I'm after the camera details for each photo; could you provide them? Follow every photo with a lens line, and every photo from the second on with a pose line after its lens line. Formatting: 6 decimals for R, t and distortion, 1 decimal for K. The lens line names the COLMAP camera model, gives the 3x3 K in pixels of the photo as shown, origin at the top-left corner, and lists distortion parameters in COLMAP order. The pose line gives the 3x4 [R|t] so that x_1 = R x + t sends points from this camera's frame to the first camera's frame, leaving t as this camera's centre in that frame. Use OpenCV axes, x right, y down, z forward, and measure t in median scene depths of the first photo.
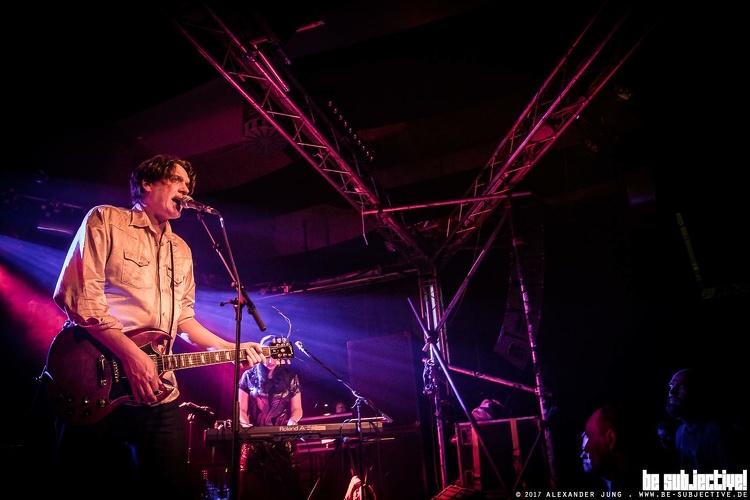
lens RADIAL K [[510.7, 0, 375.0], [0, 510.7, 250.0], [0, 0, 1]] dist [-0.103311, 0.073505]
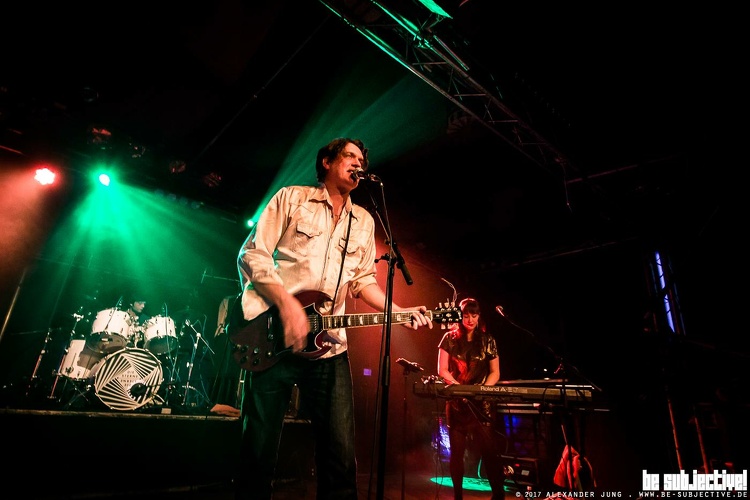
lens RADIAL K [[417.8, 0, 381.5], [0, 417.8, 248.2], [0, 0, 1]] dist [0.012224, -0.001254]
pose [[0.879128, -0.061982, -0.472538, 0.059765], [0.073078, 0.997313, 0.005140, 0.040565], [0.470949, -0.039051, 0.881295, 0.132501]]
